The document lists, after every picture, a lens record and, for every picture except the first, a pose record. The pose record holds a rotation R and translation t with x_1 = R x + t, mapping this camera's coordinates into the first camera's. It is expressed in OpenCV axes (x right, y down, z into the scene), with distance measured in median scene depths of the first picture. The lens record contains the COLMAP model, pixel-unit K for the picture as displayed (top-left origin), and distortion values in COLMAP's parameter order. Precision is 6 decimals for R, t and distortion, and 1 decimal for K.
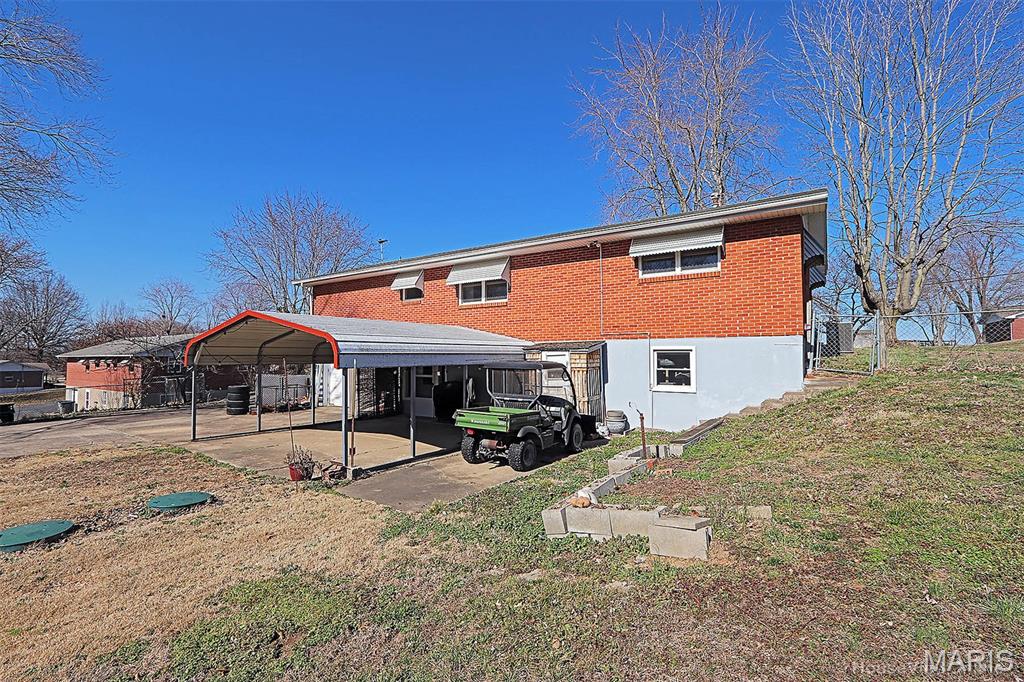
lens RADIAL K [[478.7, 0, 502.0], [0, 478.7, 338.7], [0, 0, 1]] dist [-0.018981, 0.001194]
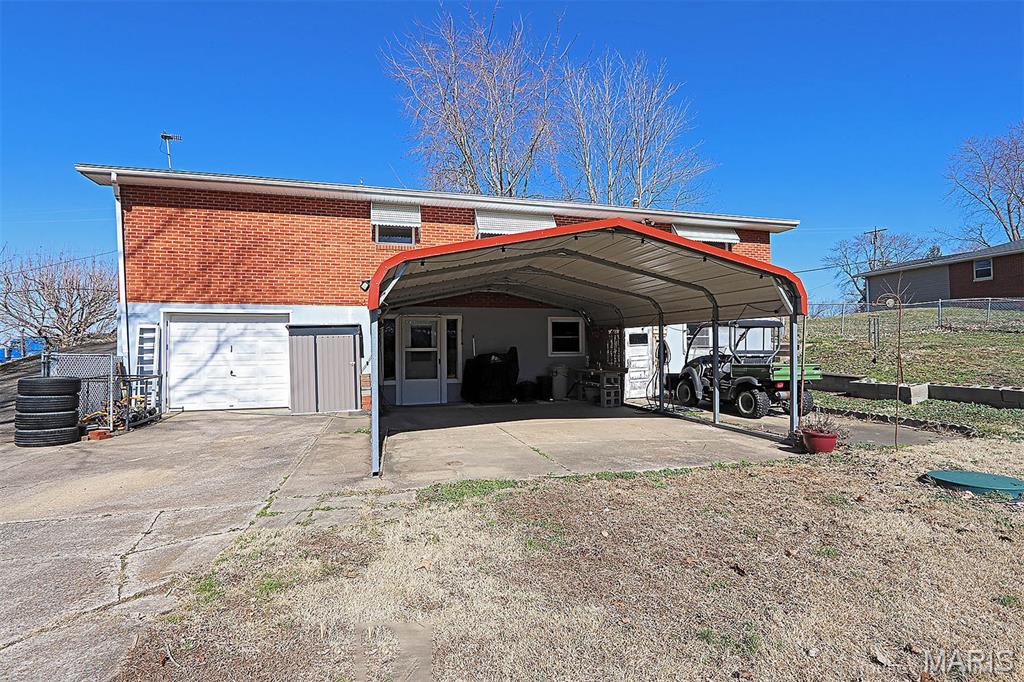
lens RADIAL K [[472.6, 0, 512.0], [0, 472.6, 341.0], [0, 0, 1]] dist [-0.013465, 0.000024]
pose [[0.635870, 0.011305, 0.771714, -0.853067], [-0.021584, 0.999762, 0.003138, 0.079077], [-0.771495, -0.018652, 0.635962, 0.577334]]
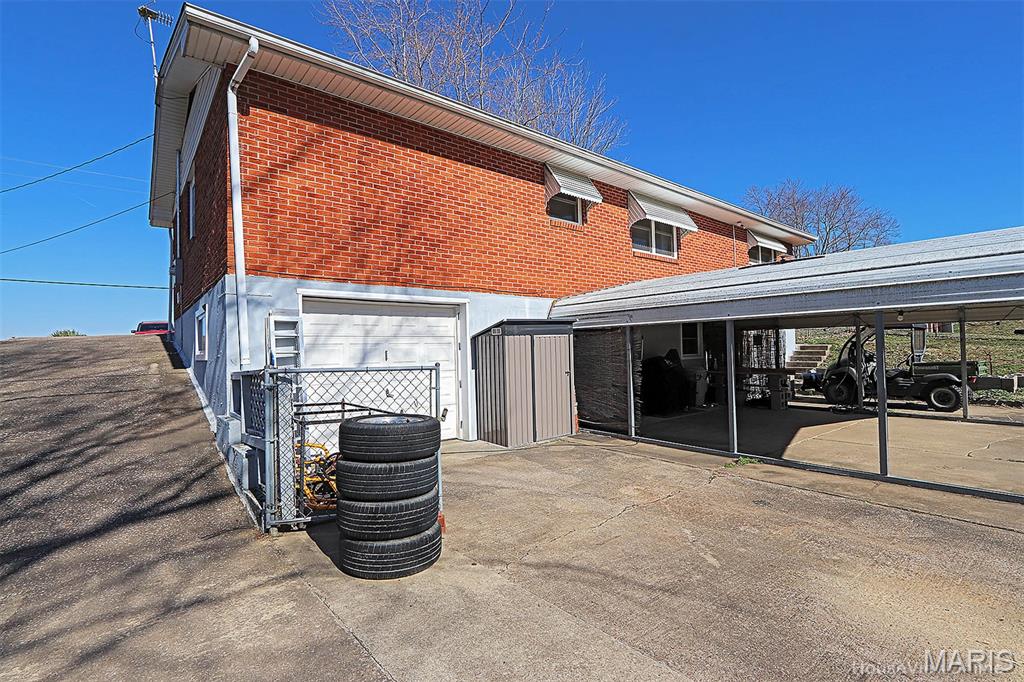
lens RADIAL K [[472.0, 0, 505.3], [0, 472.0, 336.9], [0, 0, 1]] dist [-0.014439, 0.001886]
pose [[0.284676, 0.028370, 0.958204, -1.018953], [-0.013432, 0.999582, -0.025604, 0.097883], [-0.958530, -0.005582, 0.284938, 1.257459]]
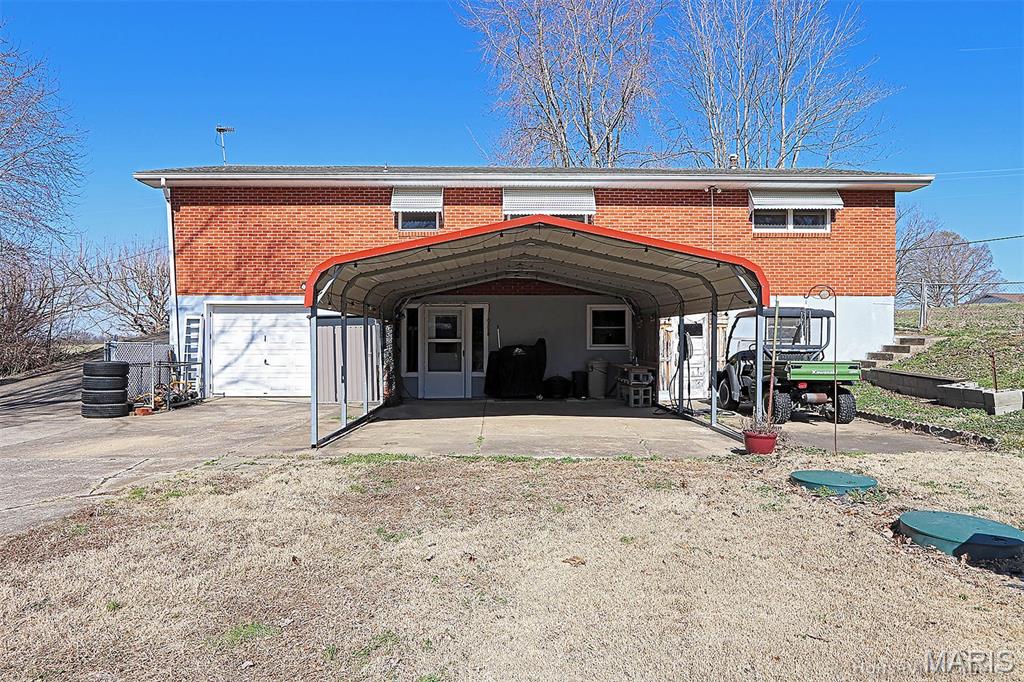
lens RADIAL K [[599.7, 0, 507.4], [0, 599.7, 341.1], [0, 0, 1]] dist [-0.012990, 0.002043]
pose [[0.806640, 0.002428, 0.591038, -0.813865], [-0.023451, 0.999336, 0.027901, 0.068892], [-0.590577, -0.036366, 0.806161, 0.319244]]
